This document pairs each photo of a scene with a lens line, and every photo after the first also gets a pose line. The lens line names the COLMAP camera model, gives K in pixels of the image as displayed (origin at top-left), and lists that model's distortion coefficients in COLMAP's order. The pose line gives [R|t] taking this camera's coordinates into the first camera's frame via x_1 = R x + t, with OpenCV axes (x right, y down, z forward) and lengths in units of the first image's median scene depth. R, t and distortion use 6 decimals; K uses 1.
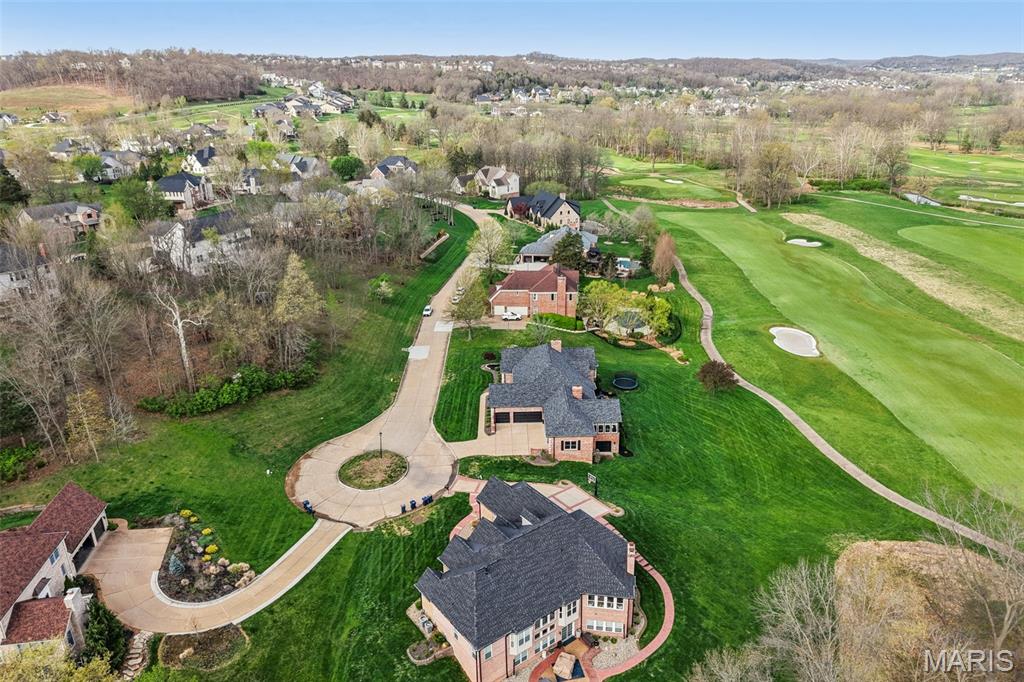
lens RADIAL K [[704.4, 0, 516.3], [0, 704.4, 317.5], [0, 0, 1]] dist [0.062110, -0.066494]
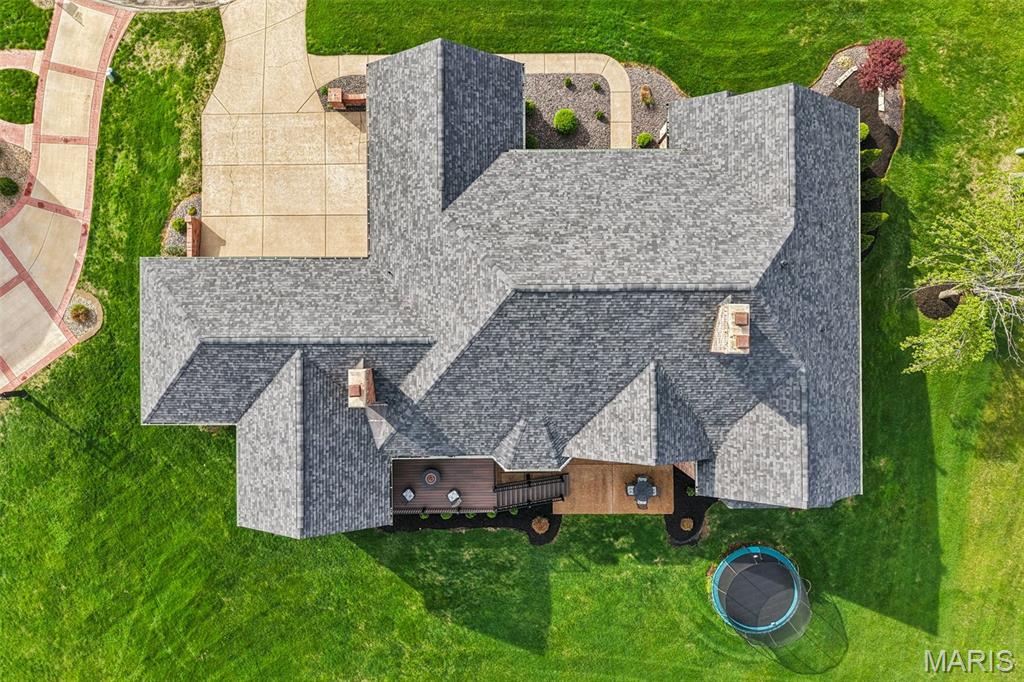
lens RADIAL K [[669.1, 0, 512.0], [0, 669.1, 341.0], [0, 0, 1]] dist [0.007869, 0.000433]
pose [[-0.016373, 0.999814, 0.010211, 0.066147], [-0.334476, -0.015101, 0.942283, -0.139093], [0.942262, 0.012013, 0.334661, 0.963187]]
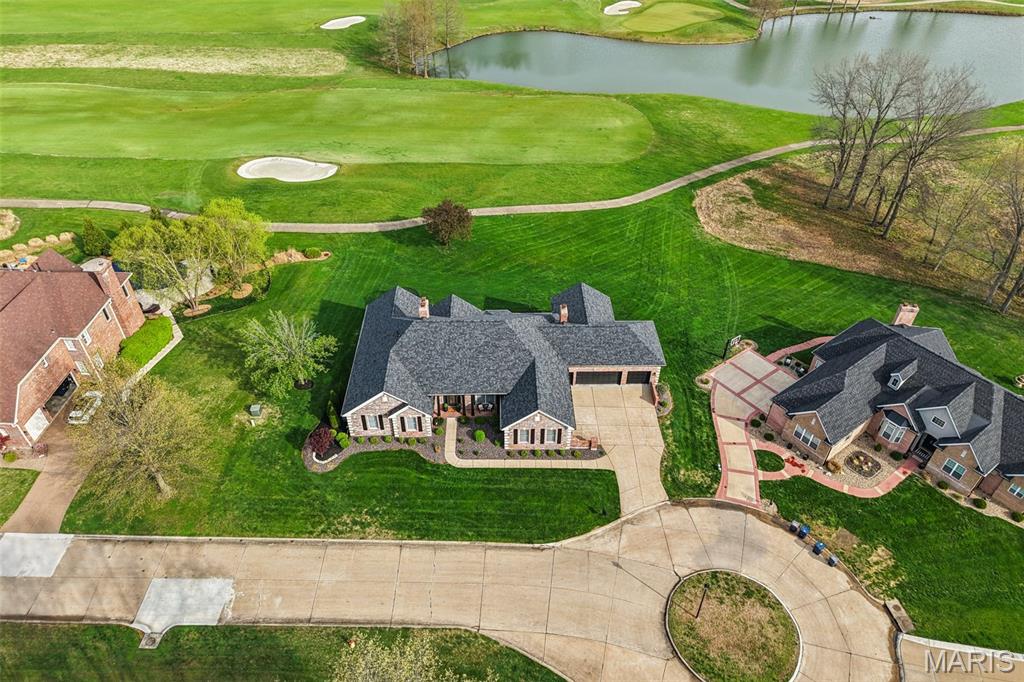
lens RADIAL K [[689.6, 0, 512.0], [0, 689.6, 341.0], [0, 0, 1]] dist [0.012535, -0.005528]
pose [[0.001778, -0.632961, 0.774182, -0.426040], [0.324577, 0.732633, 0.598246, -0.276414], [-0.945858, 0.250218, 0.206748, 0.911513]]
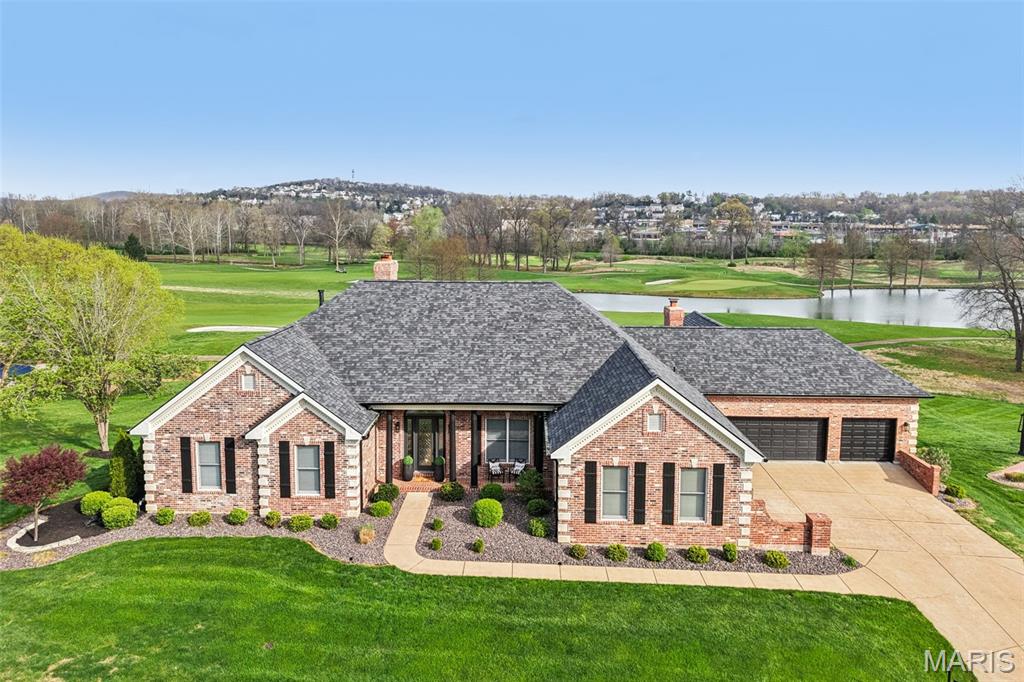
lens RADIAL K [[713.8, 0, 505.7], [0, 713.8, 286.9], [0, 0, 1]] dist [-0.002202, -0.004713]
pose [[0.054587, -0.073546, 0.995797, -0.237506], [0.324994, 0.944289, 0.051926, 0.047669], [-0.944139, 0.320794, 0.075448, 1.034466]]
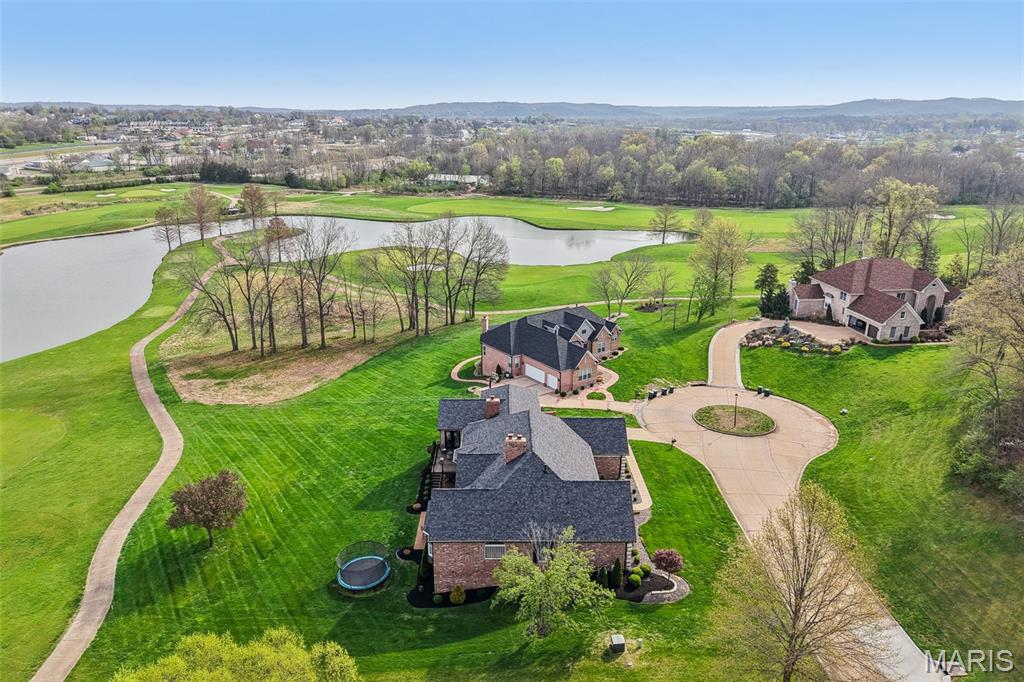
lens RADIAL K [[684.8, 0, 512.0], [0, 684.8, 341.0], [0, 0, 1]] dist [0.050816, -0.059152]
pose [[-0.999932, 0.005699, 0.010127, 0.060160], [0.010696, 0.791987, 0.610444, -0.357810], [-0.004541, 0.610511, -0.791995, 1.487231]]
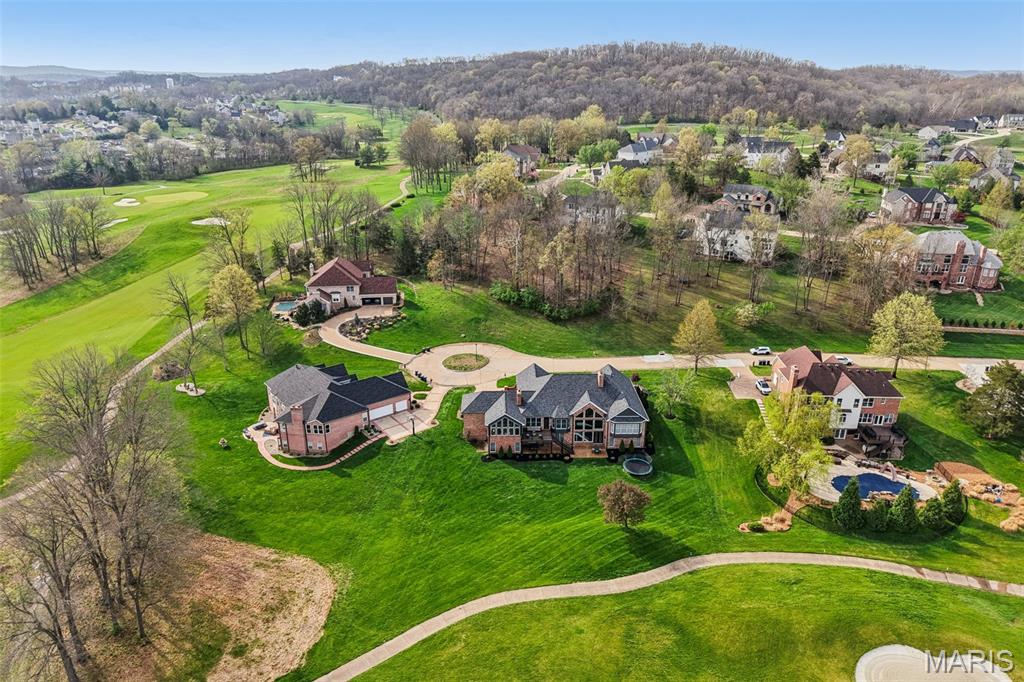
lens RADIAL K [[684.8, 0, 512.0], [0, 684.8, 341.0], [0, 0, 1]] dist [0.050816, -0.059152]
pose [[0.000264, 0.373012, -0.927826, 1.024738], [-0.331924, 0.875257, 0.351784, -0.334035], [0.943306, 0.307875, 0.124043, 0.825156]]
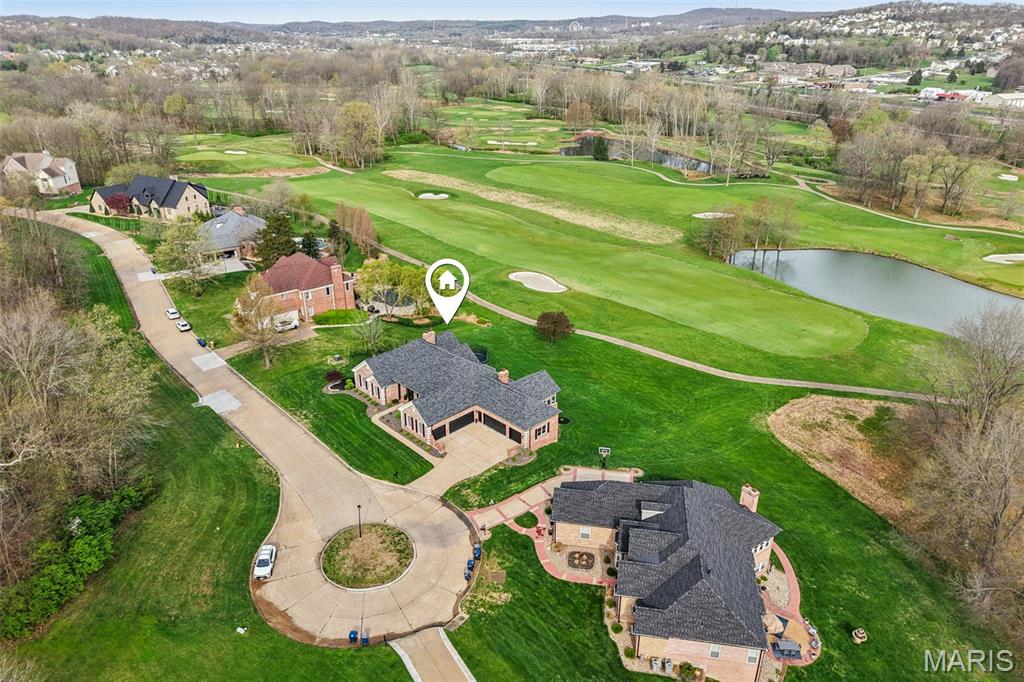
lens RADIAL K [[684.8, 0, 512.0], [0, 684.8, 341.0], [0, 0, 1]] dist [0.050816, -0.059152]
pose [[0.729211, -0.270412, 0.628592, -0.447300], [0.216978, 0.962577, 0.162378, -0.080336], [-0.648977, 0.017982, 0.760595, 0.314291]]
